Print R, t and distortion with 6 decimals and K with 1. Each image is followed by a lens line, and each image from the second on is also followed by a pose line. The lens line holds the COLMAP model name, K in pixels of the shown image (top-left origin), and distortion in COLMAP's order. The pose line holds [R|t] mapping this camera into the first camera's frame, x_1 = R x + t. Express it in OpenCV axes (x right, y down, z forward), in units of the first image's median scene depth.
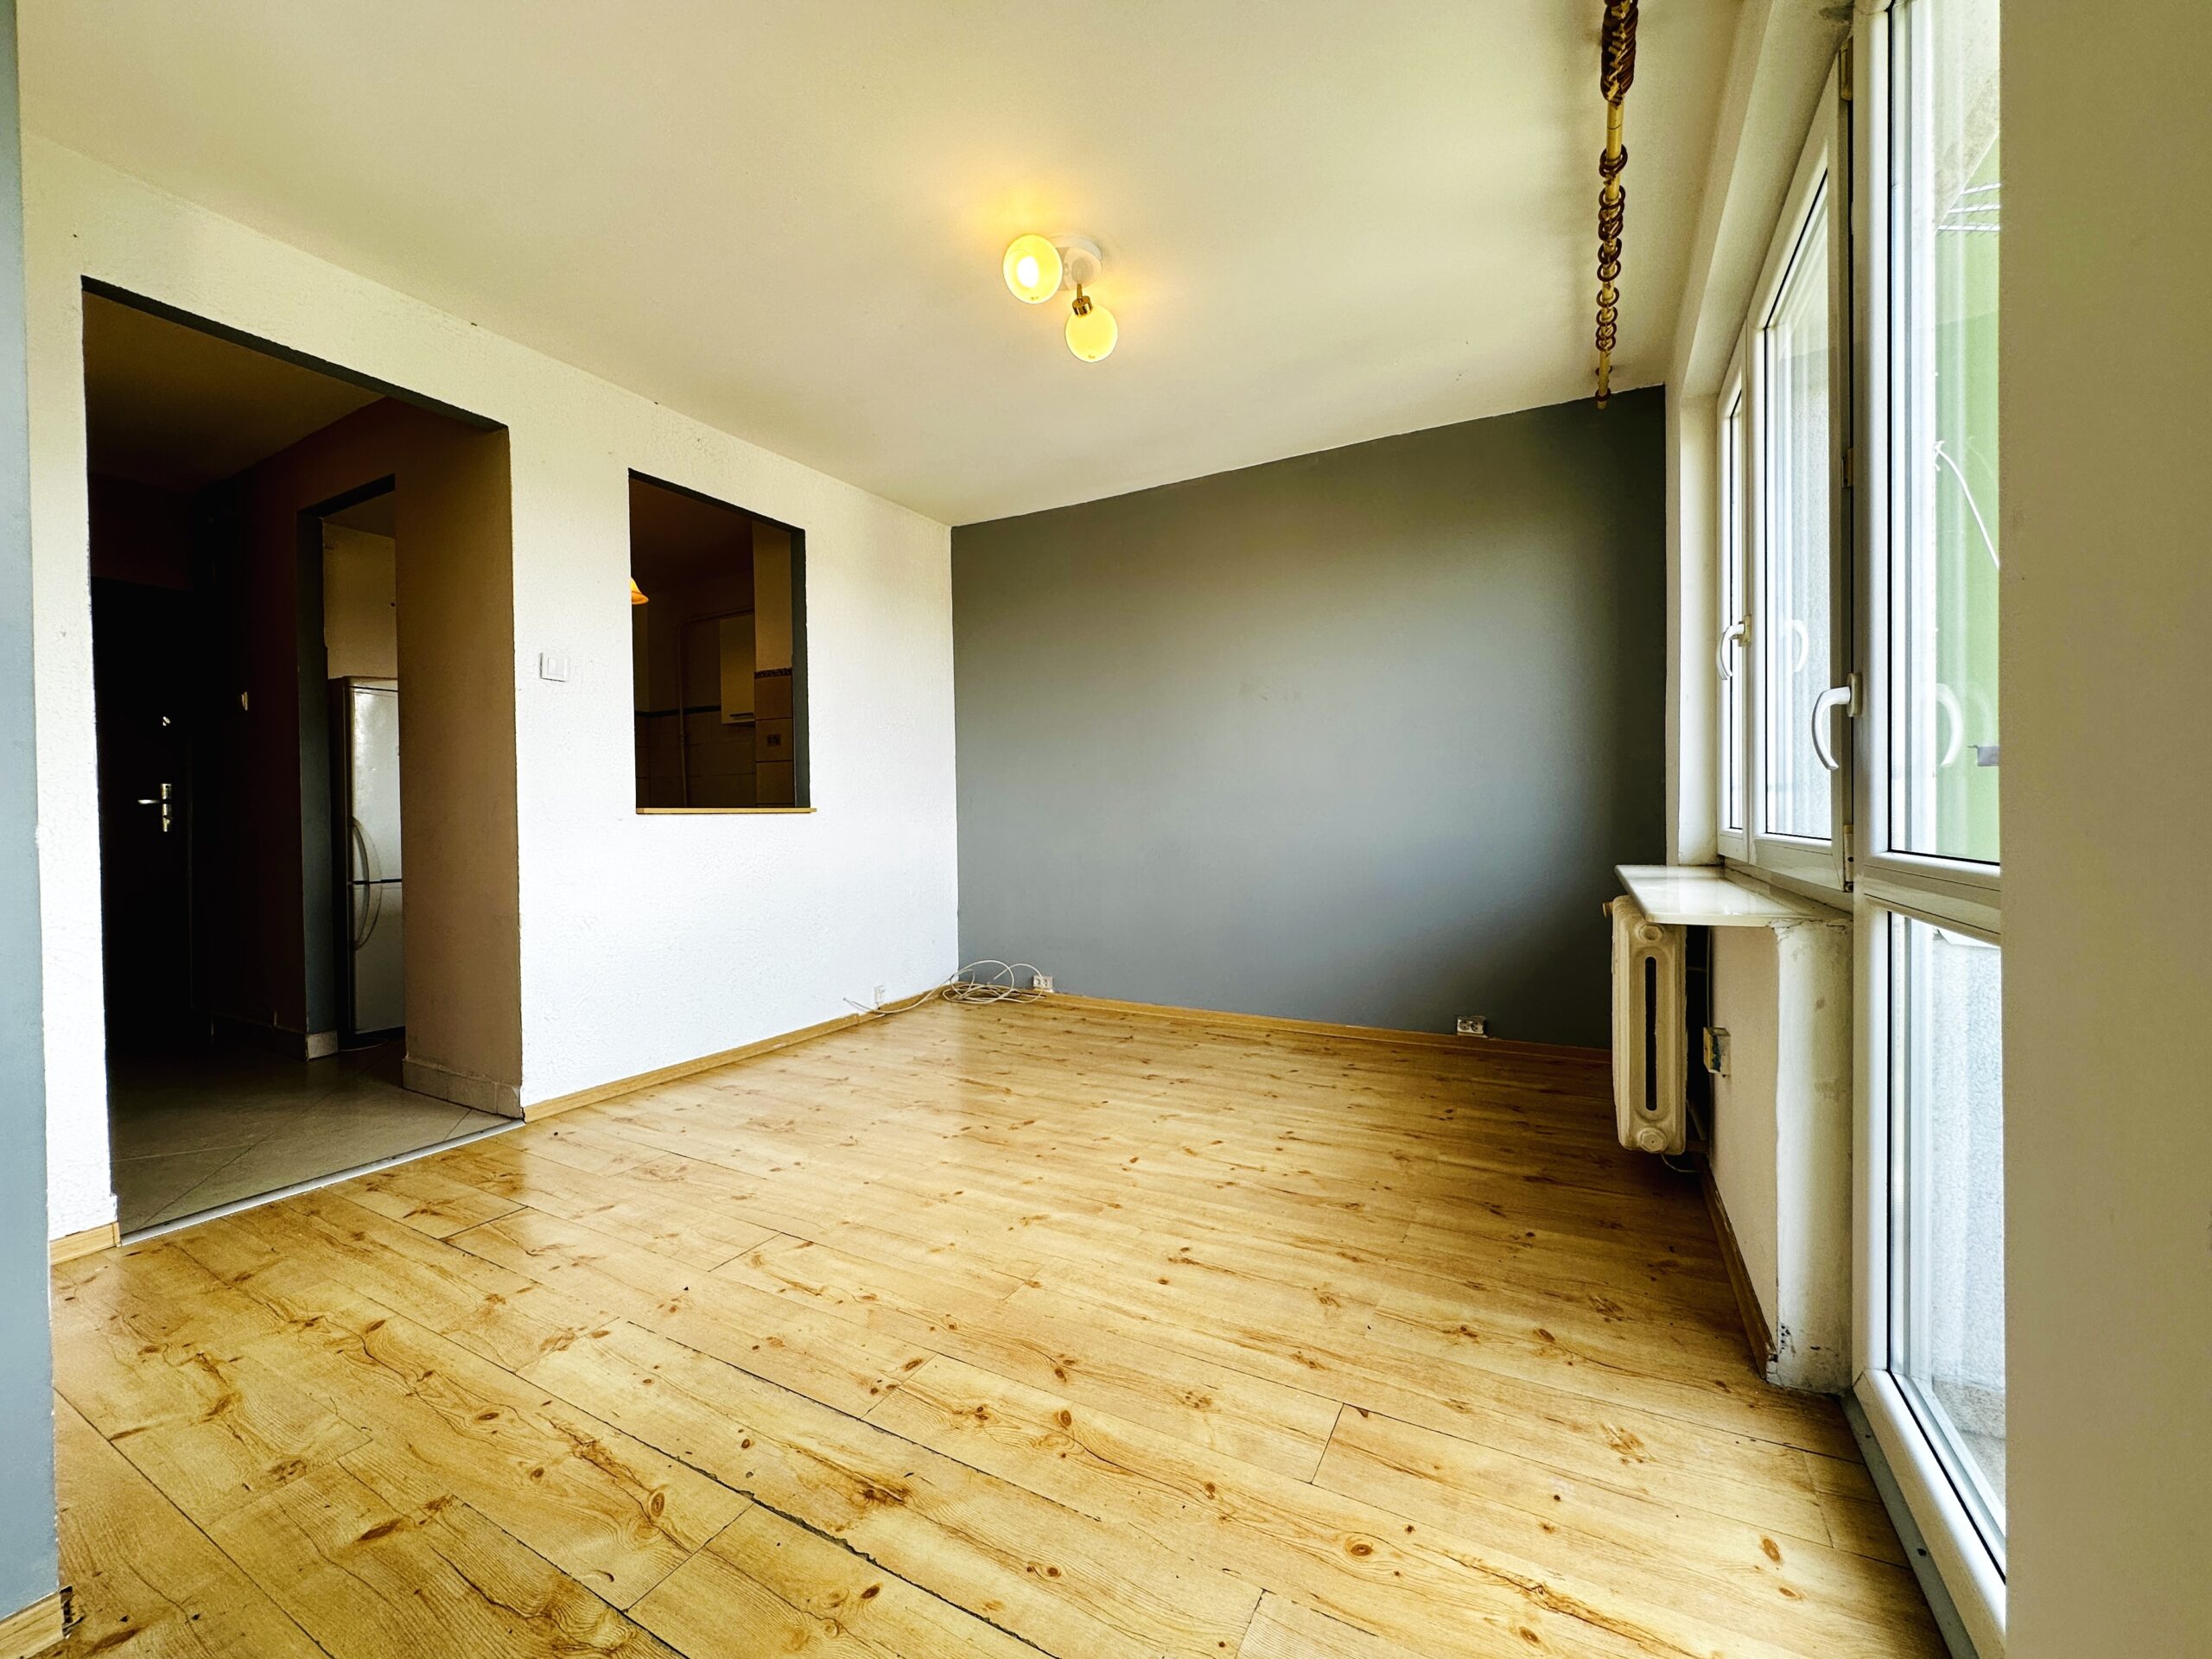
lens RADIAL K [[883.0, 0, 1104.7], [0, 883.0, 830.8], [0, 0, 1]] dist [-0.004099, 0.001202]
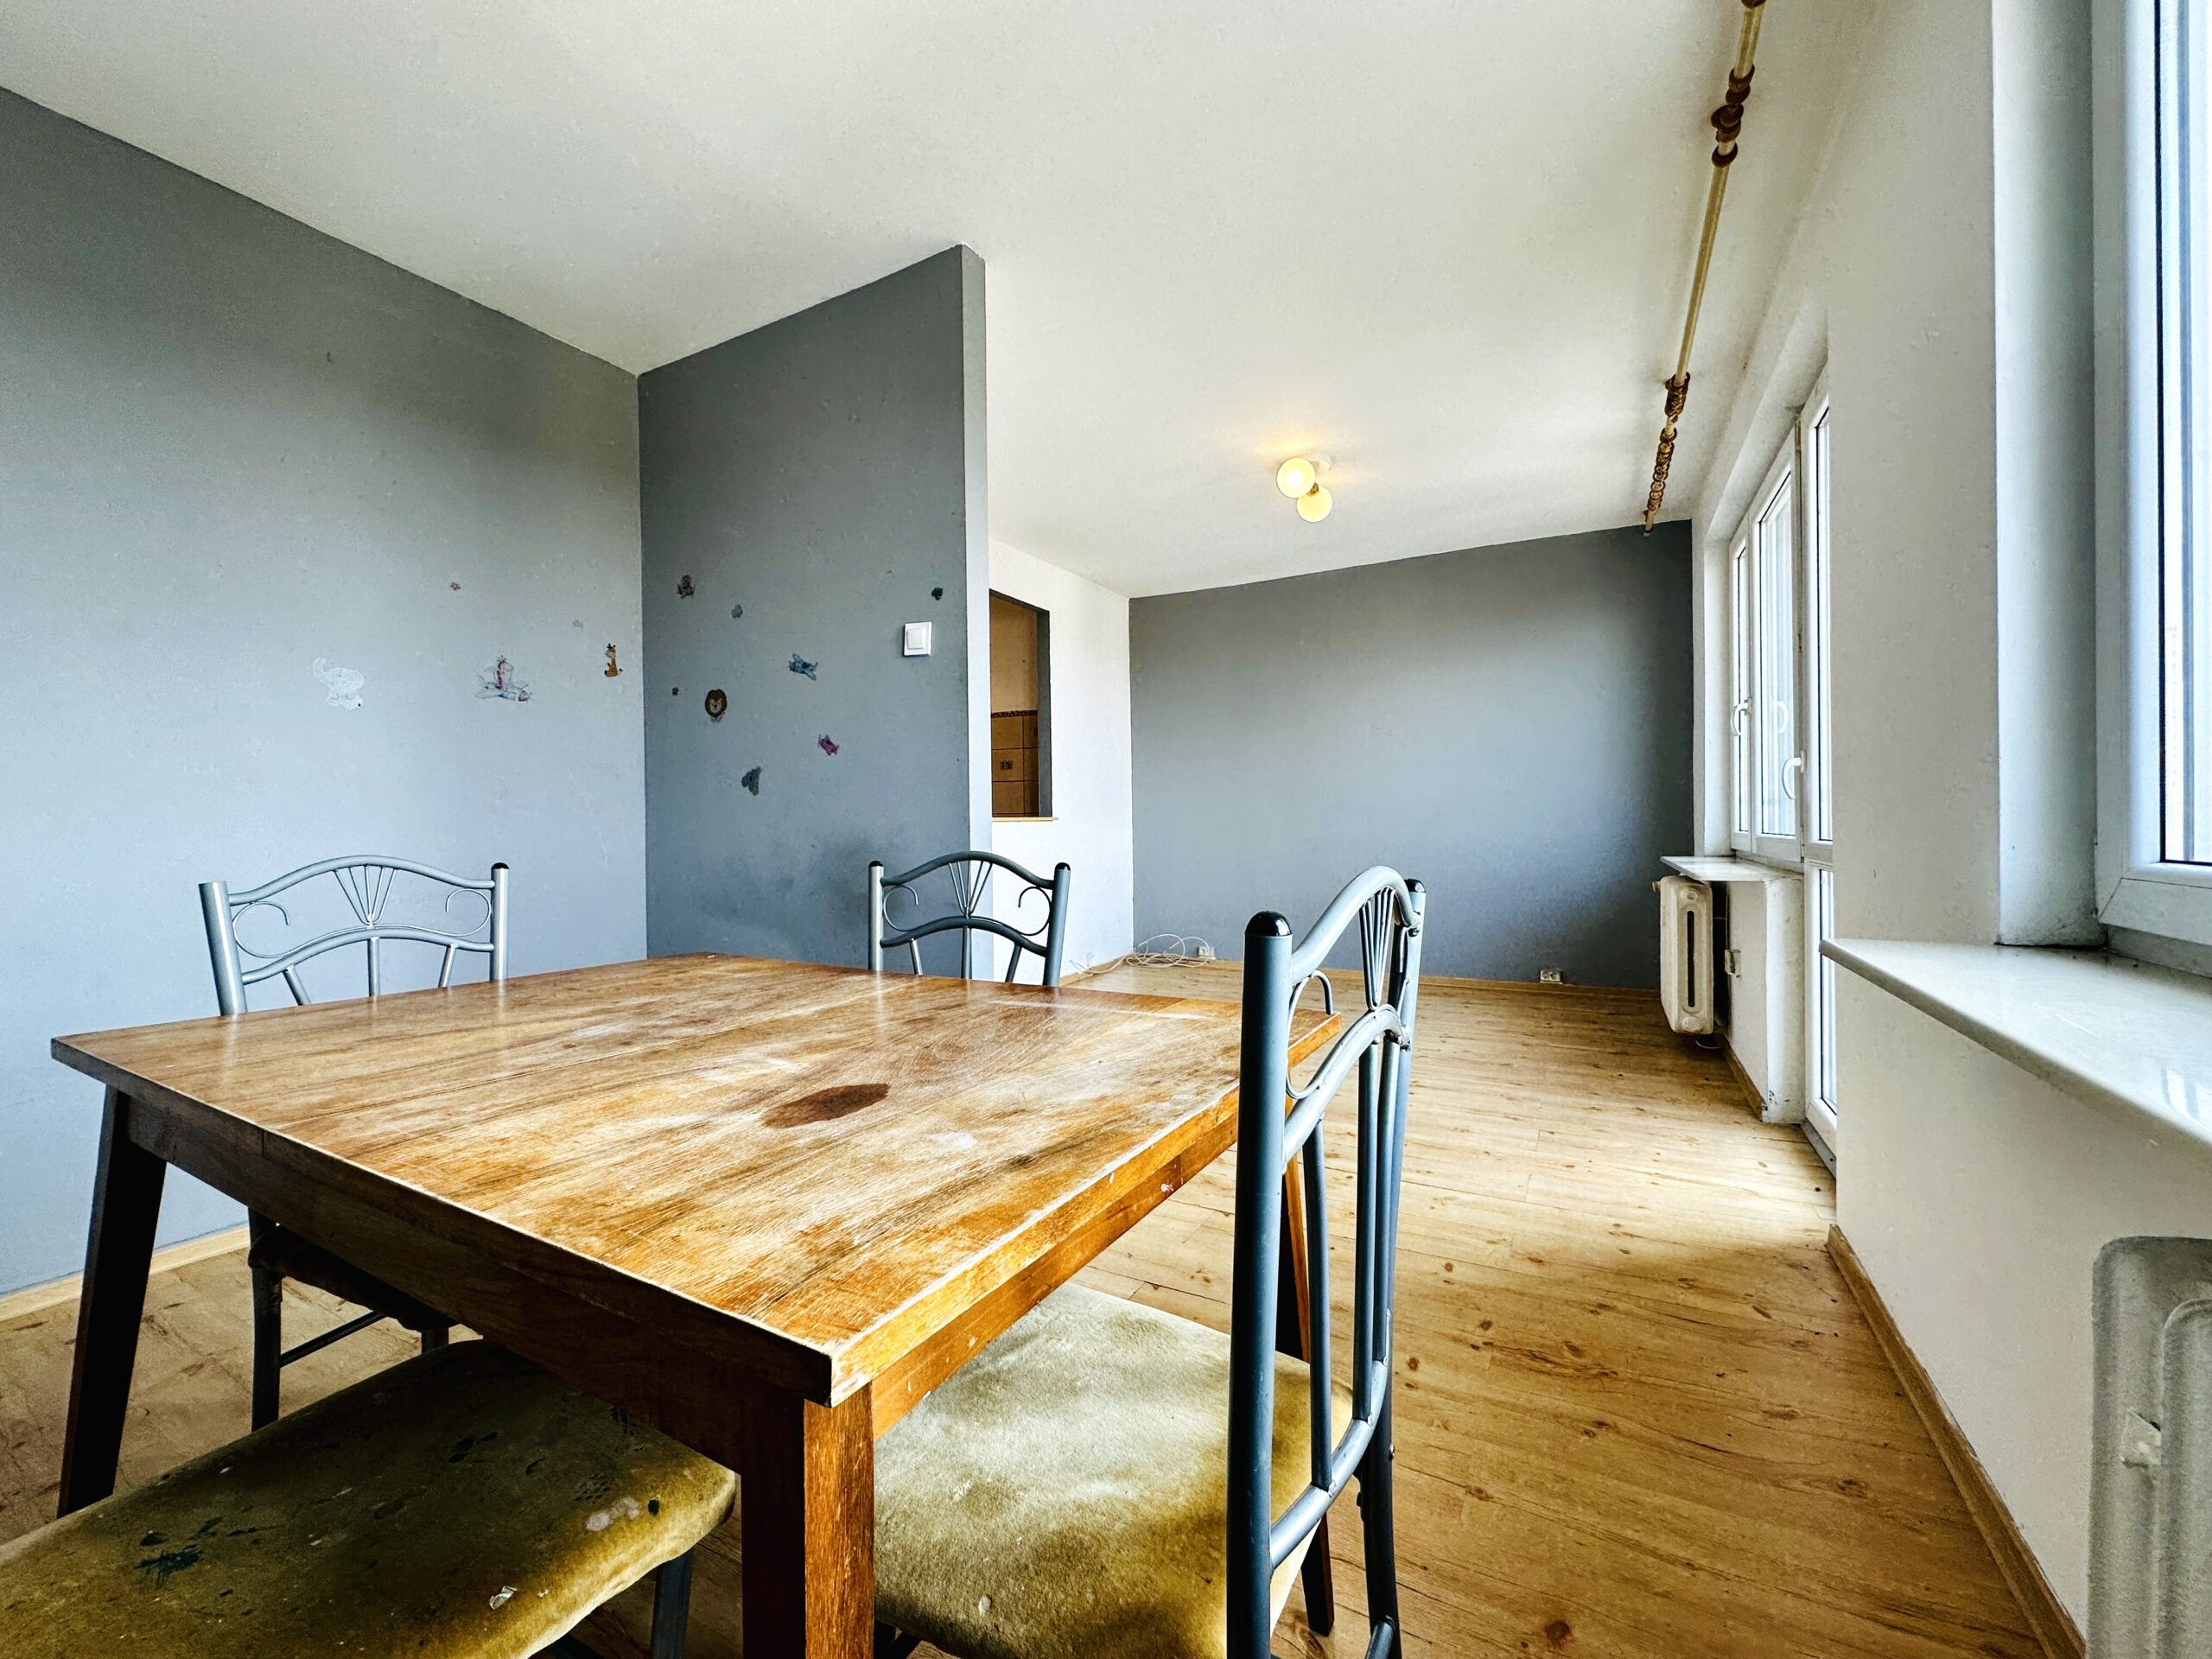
lens RADIAL K [[883.0, 0, 1101.1], [0, 883.0, 830.3], [0, 0, 1]] dist [-0.004099, 0.001202]
pose [[0.999972, 0.000260, -0.007539, -0.507268], [-0.000325, 0.999962, -0.008686, 0.012311], [0.007537, 0.008688, 0.999934, -0.705299]]
